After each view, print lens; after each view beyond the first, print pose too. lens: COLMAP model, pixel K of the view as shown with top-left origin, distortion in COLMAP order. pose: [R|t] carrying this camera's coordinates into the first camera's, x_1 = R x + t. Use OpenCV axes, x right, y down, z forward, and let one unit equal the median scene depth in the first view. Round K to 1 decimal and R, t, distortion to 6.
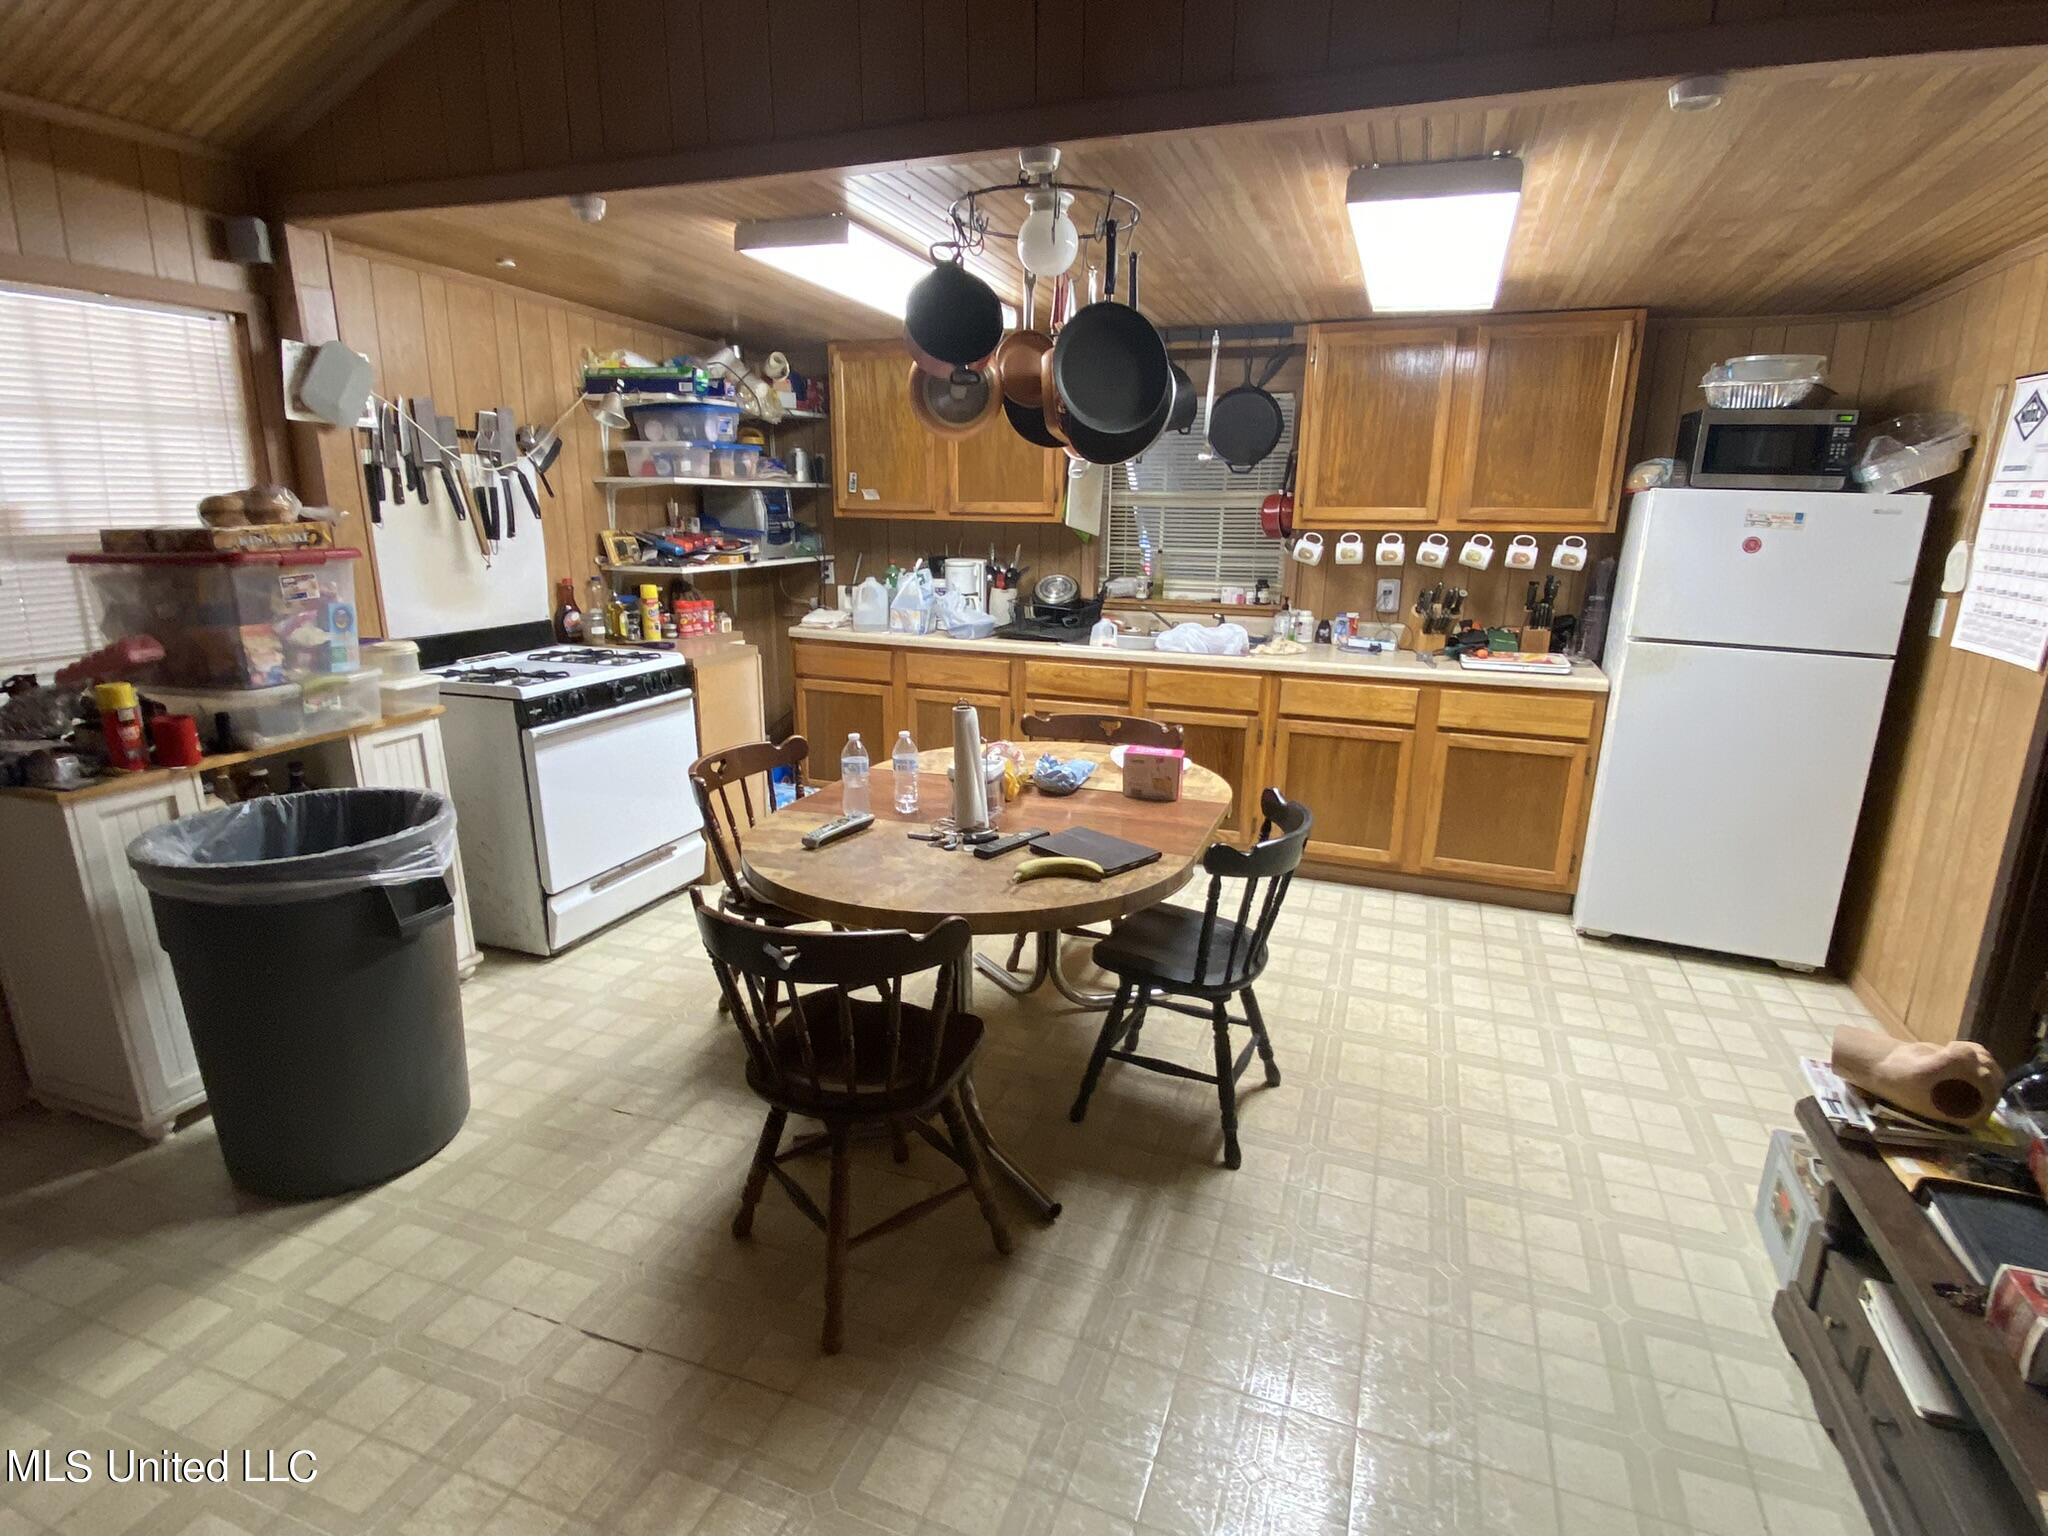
lens RADIAL K [[1035.3, 0, 1024.0], [0, 1035.3, 768.0], [0, 0, 1]] dist [0.054371, -0.056237]
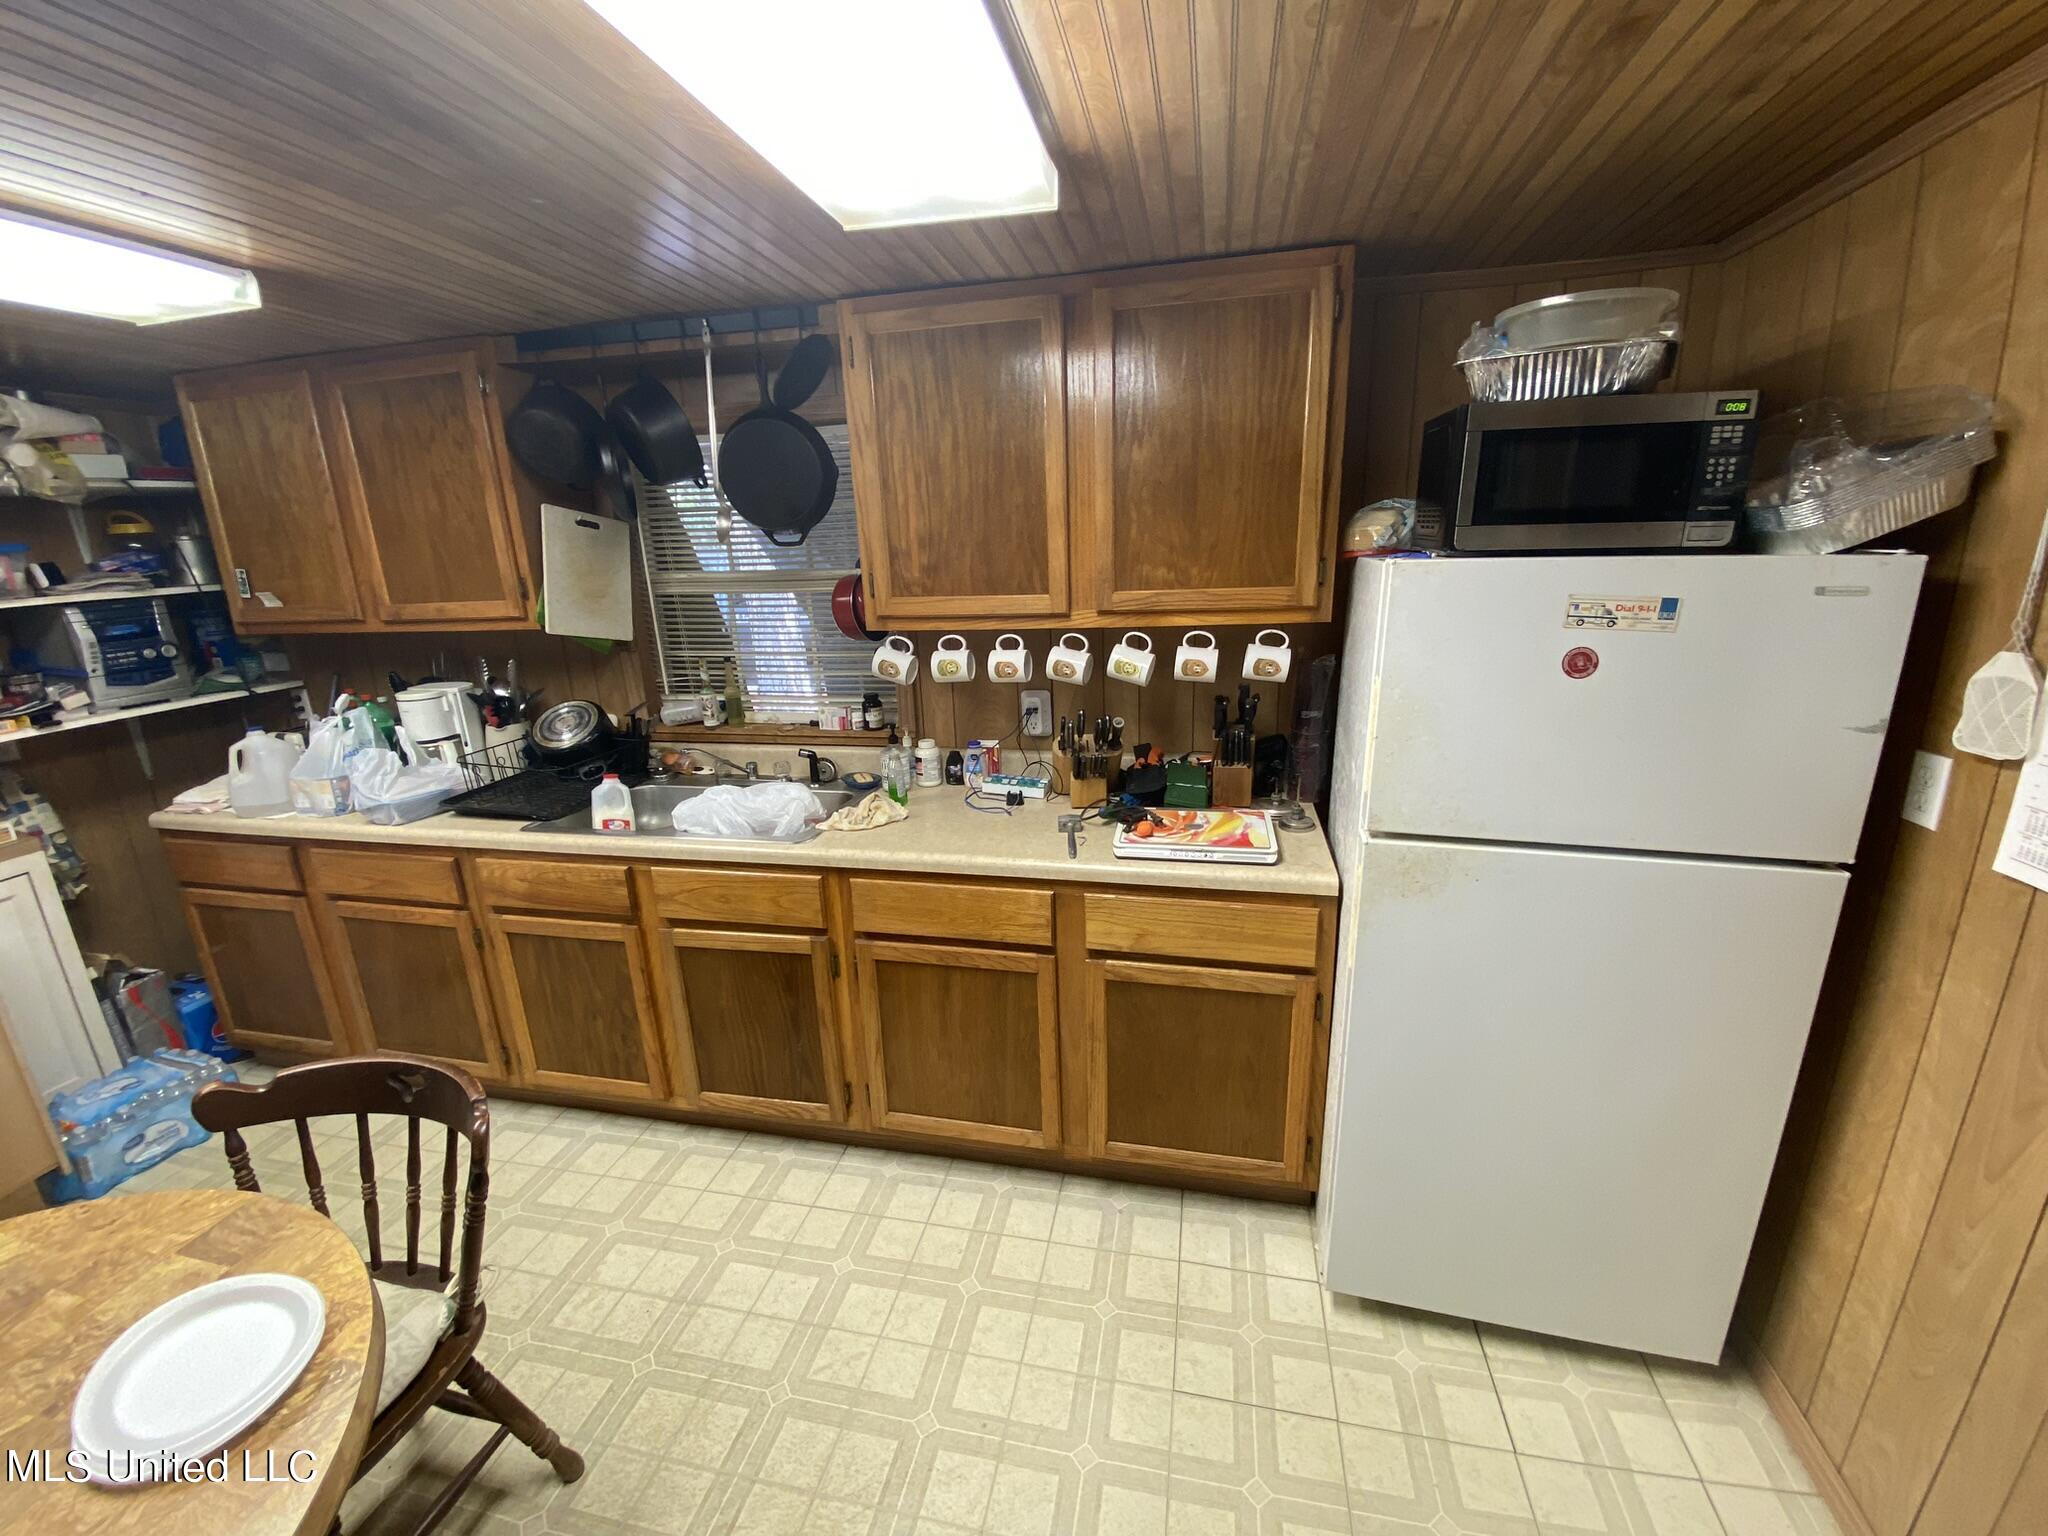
lens RADIAL K [[815.6, 0, 1024.0], [0, 815.6, 768.0], [0, 0, 1]] dist [0.054390, -0.040273]
pose [[0.989414, -0.082792, 0.119186, 0.302069], [0.080934, 0.996512, 0.020354, -0.155575], [-0.120456, -0.010493, 0.992663, 0.508973]]
